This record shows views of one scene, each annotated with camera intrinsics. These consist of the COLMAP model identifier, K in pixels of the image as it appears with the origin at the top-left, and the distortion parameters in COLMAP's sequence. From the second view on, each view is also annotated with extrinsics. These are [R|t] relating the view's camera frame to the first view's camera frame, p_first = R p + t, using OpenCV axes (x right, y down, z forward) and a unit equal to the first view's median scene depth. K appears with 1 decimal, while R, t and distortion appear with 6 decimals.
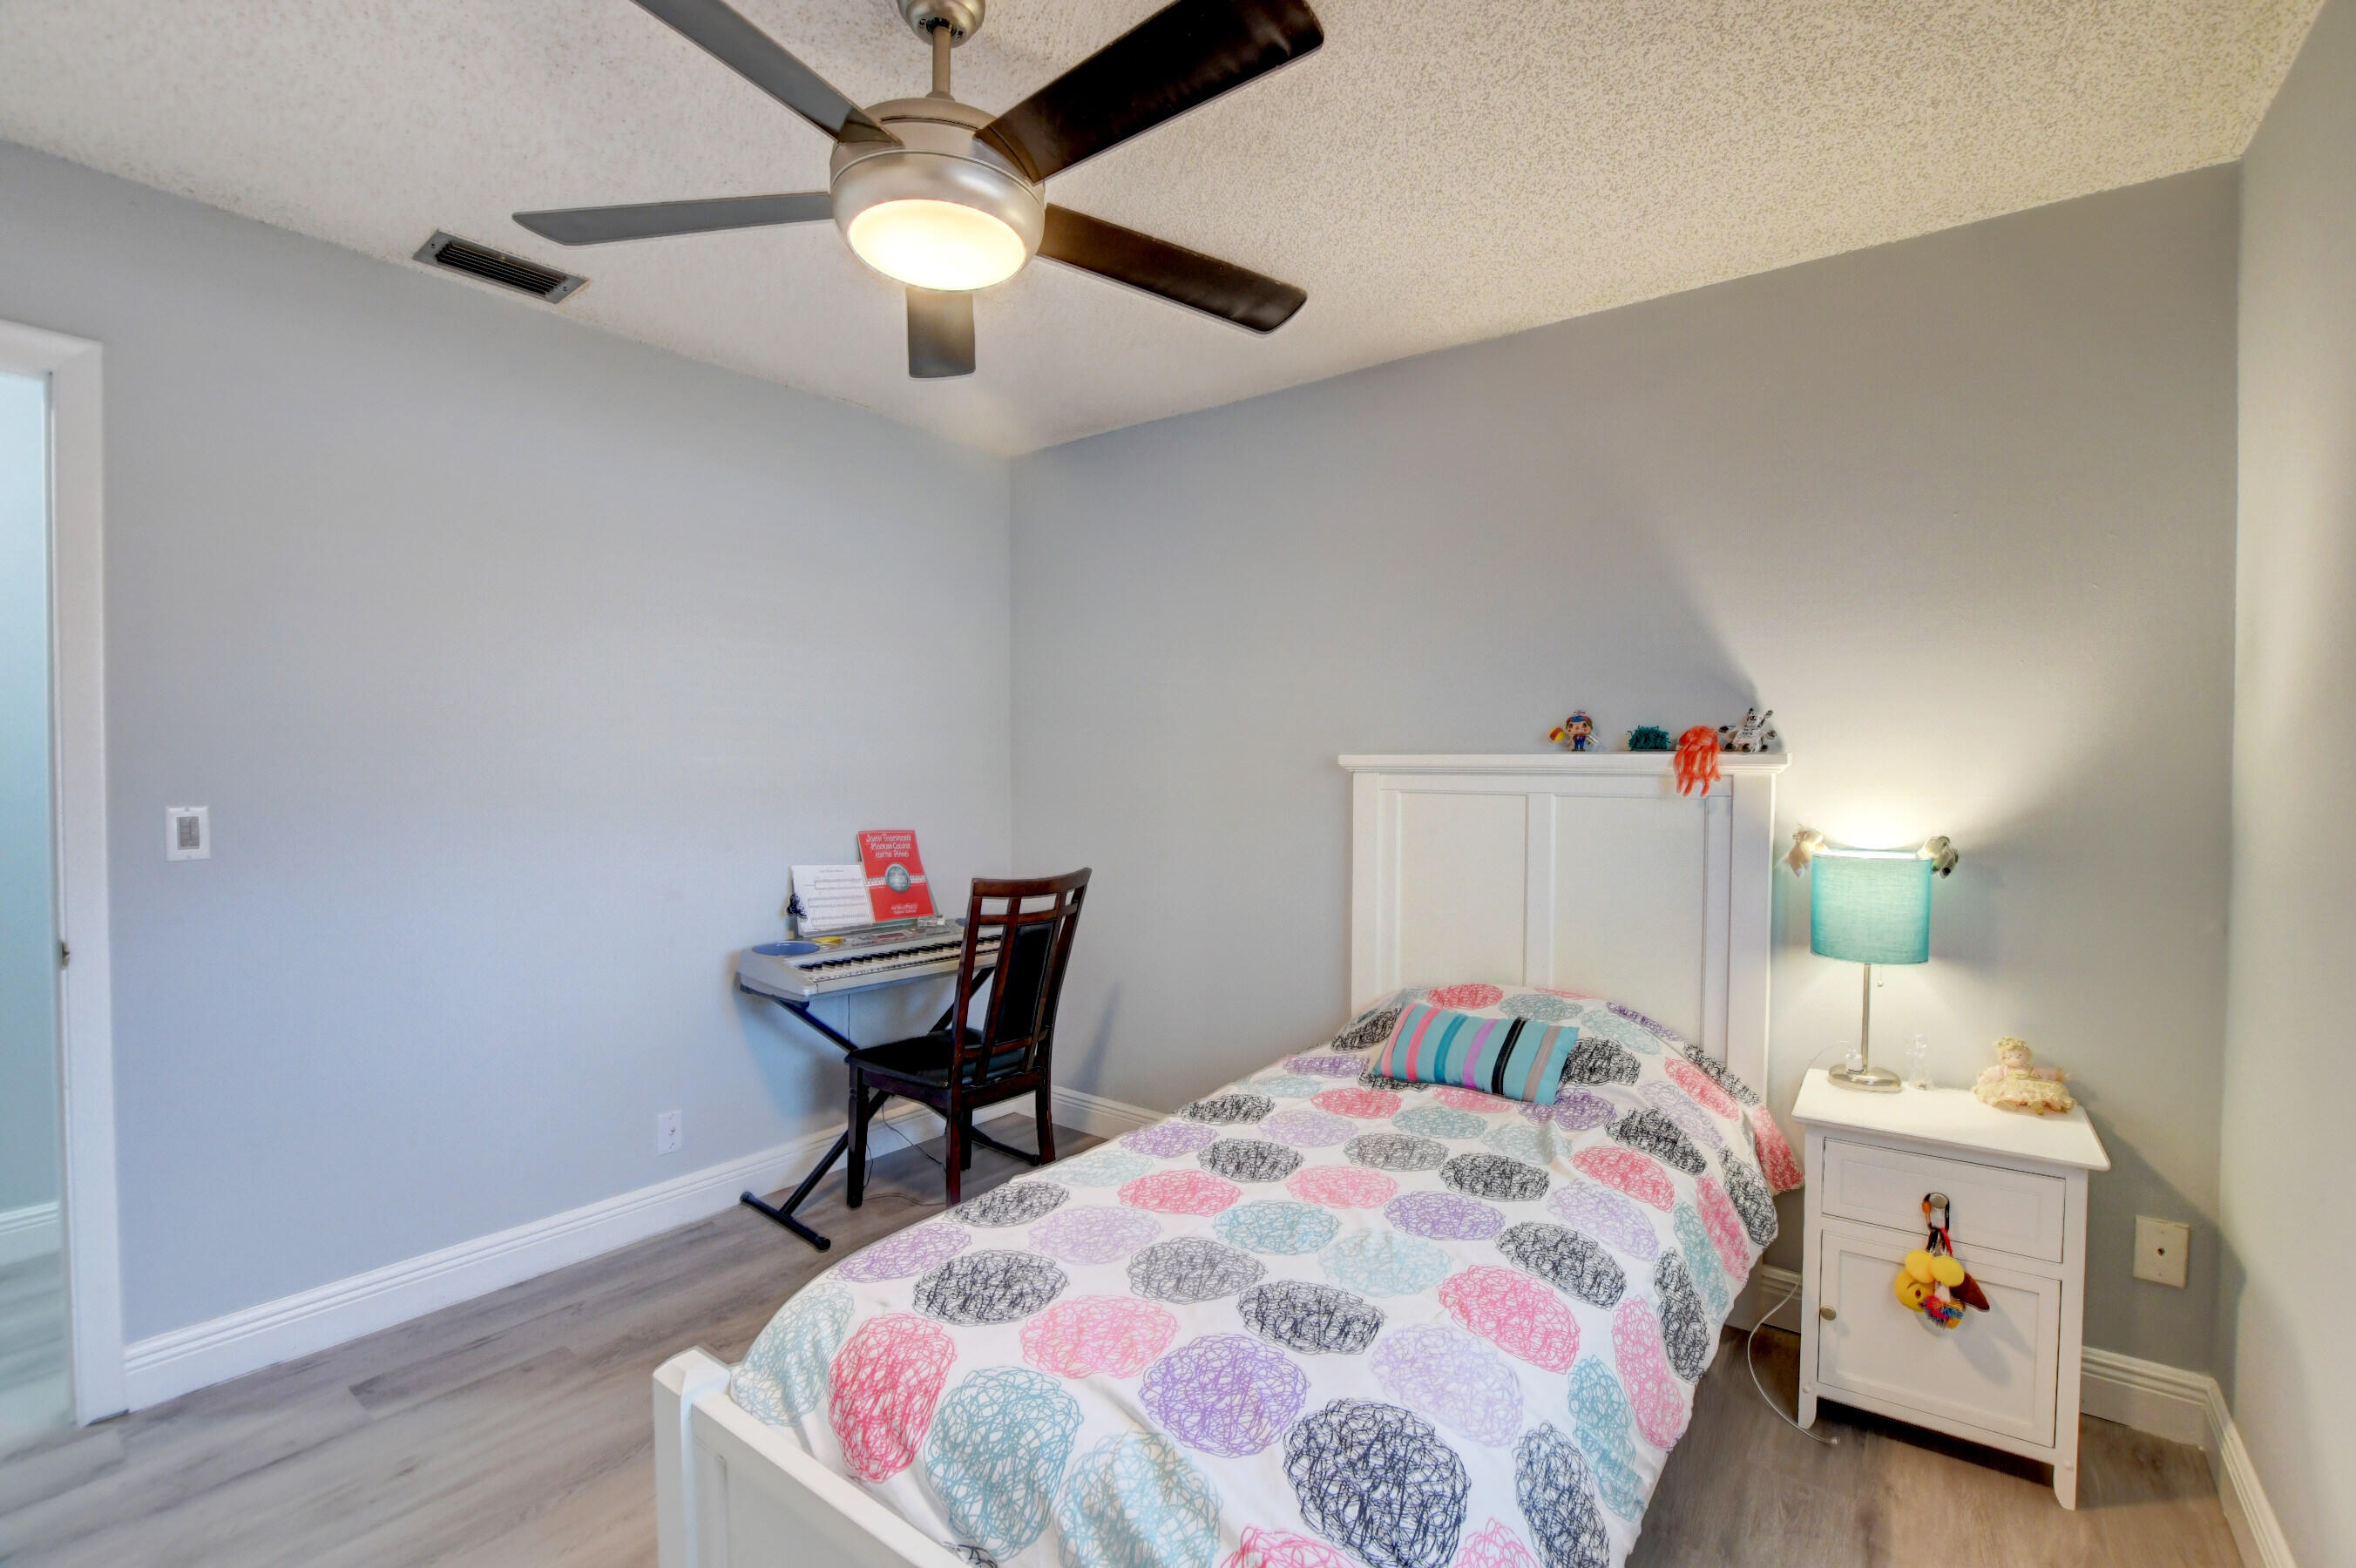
lens RADIAL K [[1034.5, 0, 1184.5], [0, 1034.5, 786.2], [0, 0, 1]] dist [-0.030593, 0.003285]
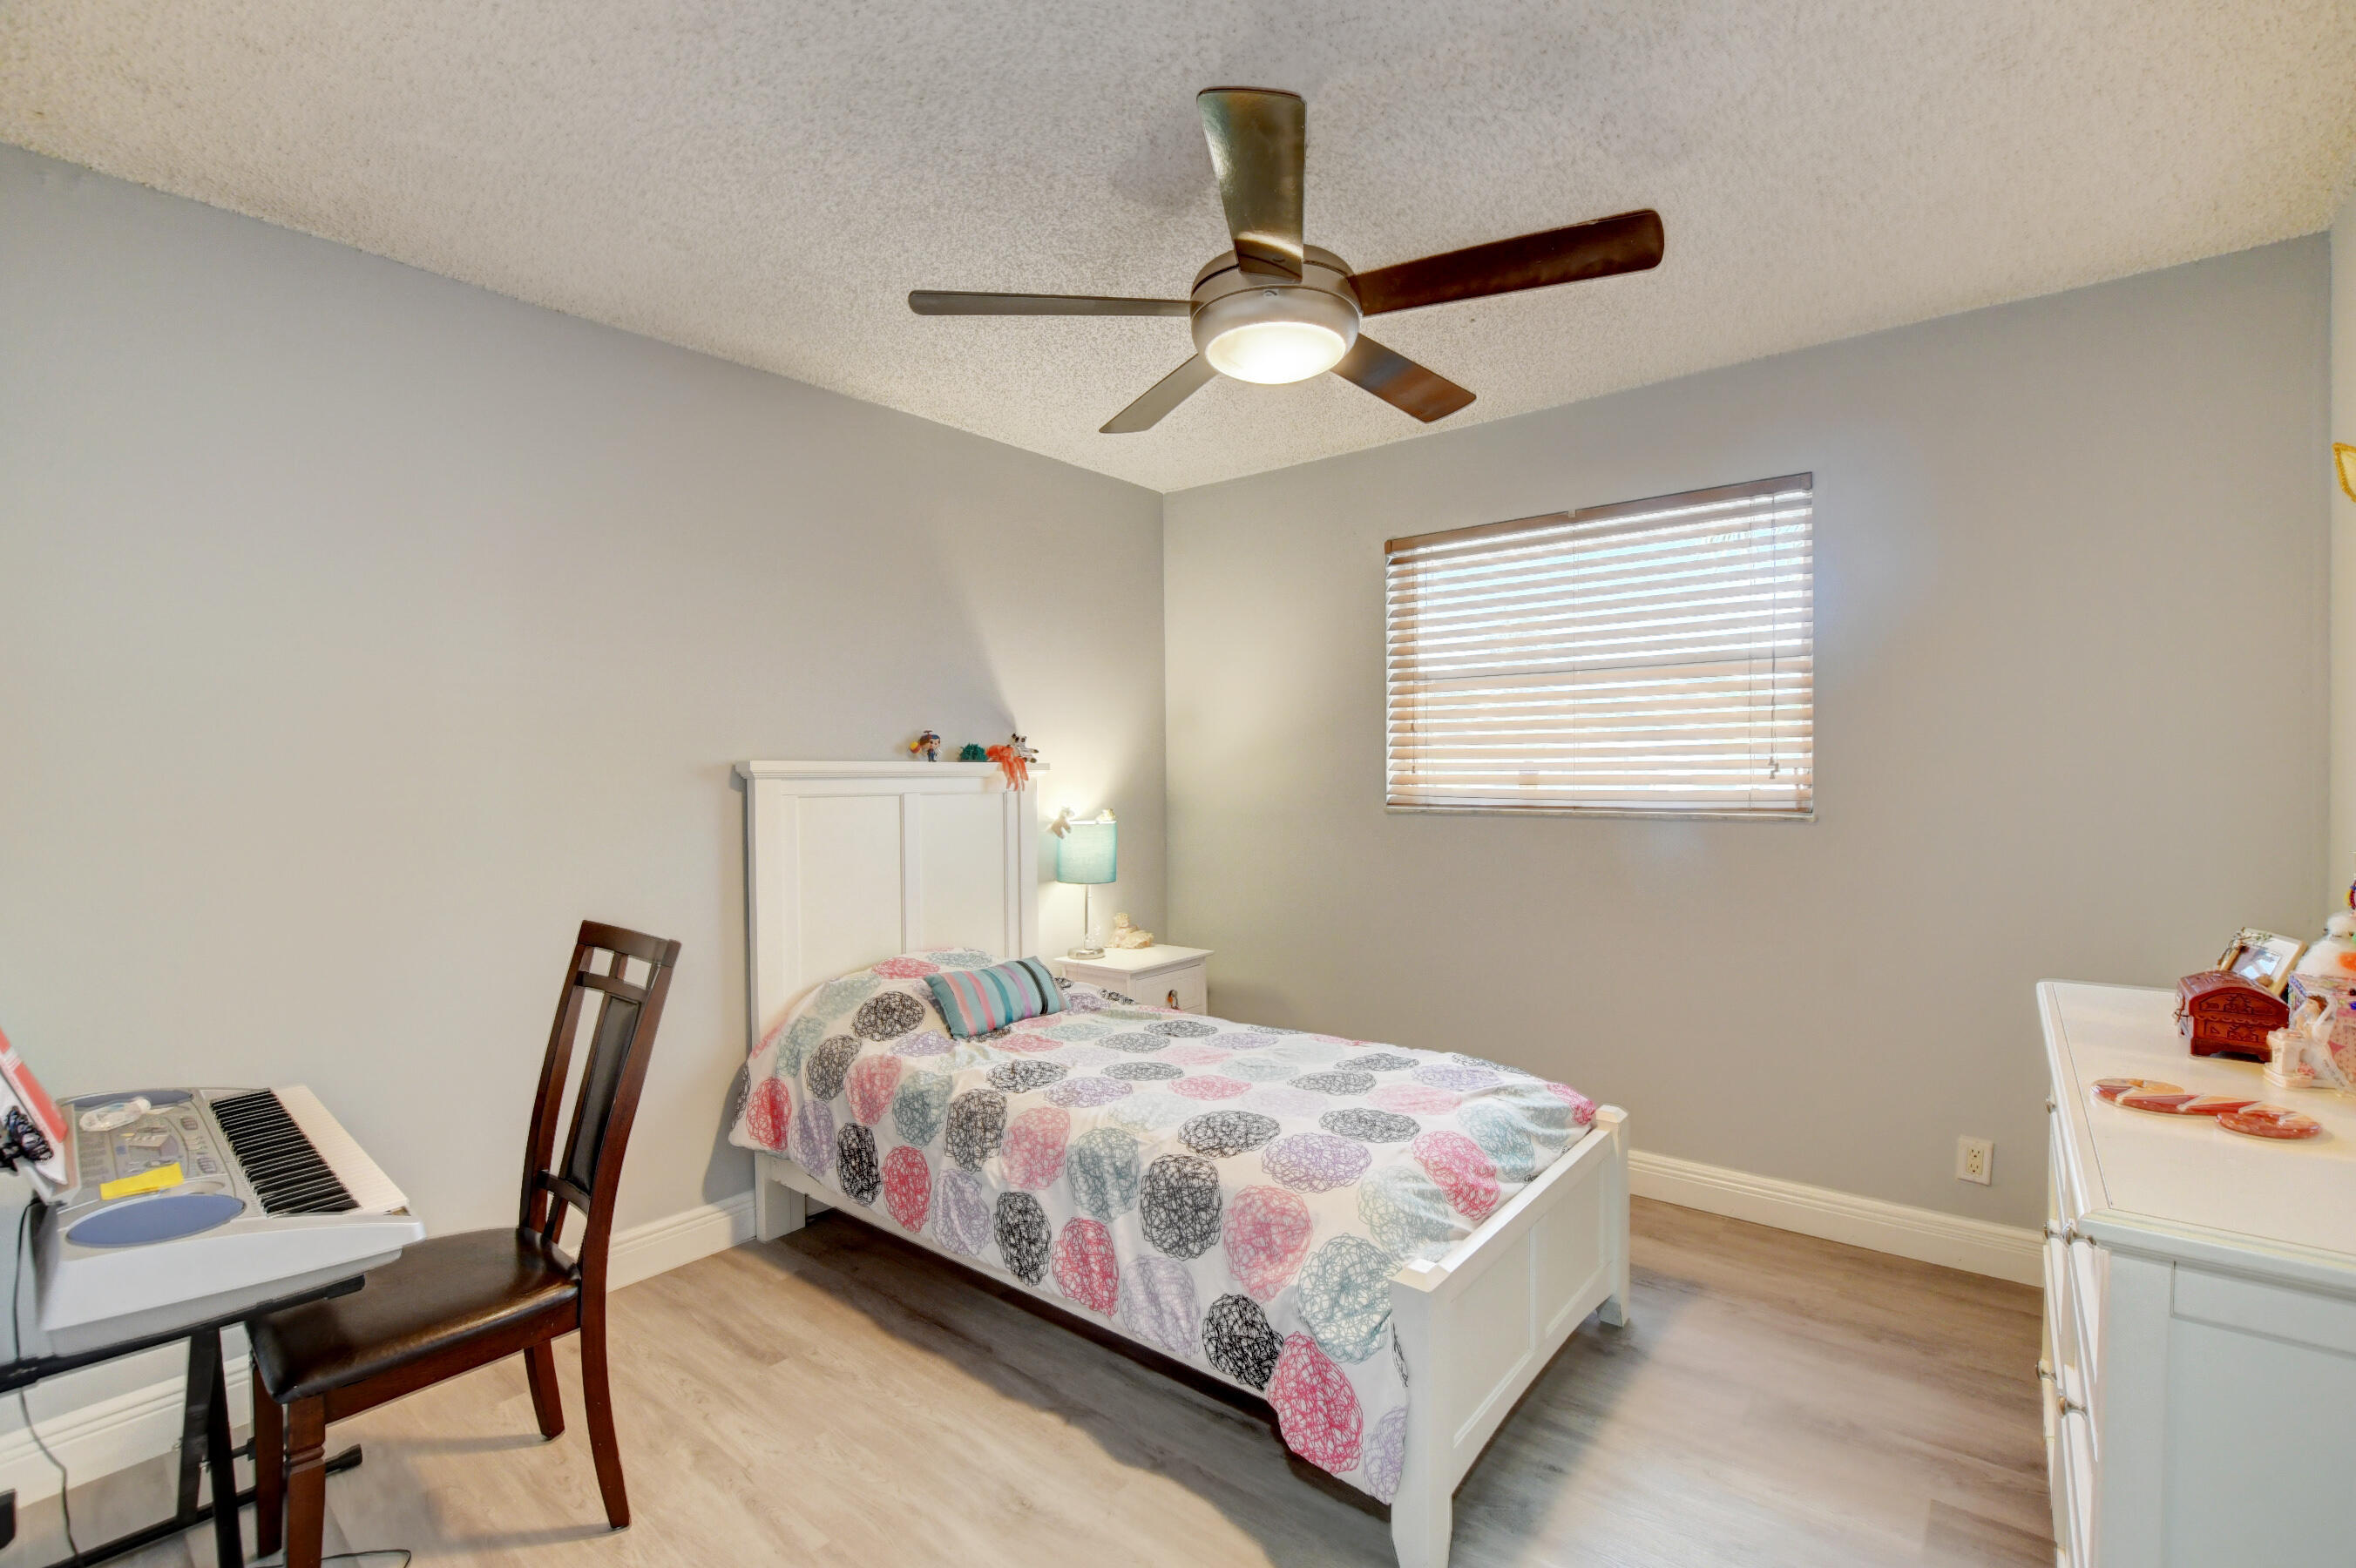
lens RADIAL K [[1034.5, 0, 1185.9], [0, 1034.5, 782.0], [0, 0, 1]] dist [-0.030593, 0.003285]
pose [[0.037679, -0.010999, 0.999229, -0.987200], [0.016705, 0.999807, 0.010375, -0.017721], [-0.999150, 0.016301, 0.037856, 0.703322]]
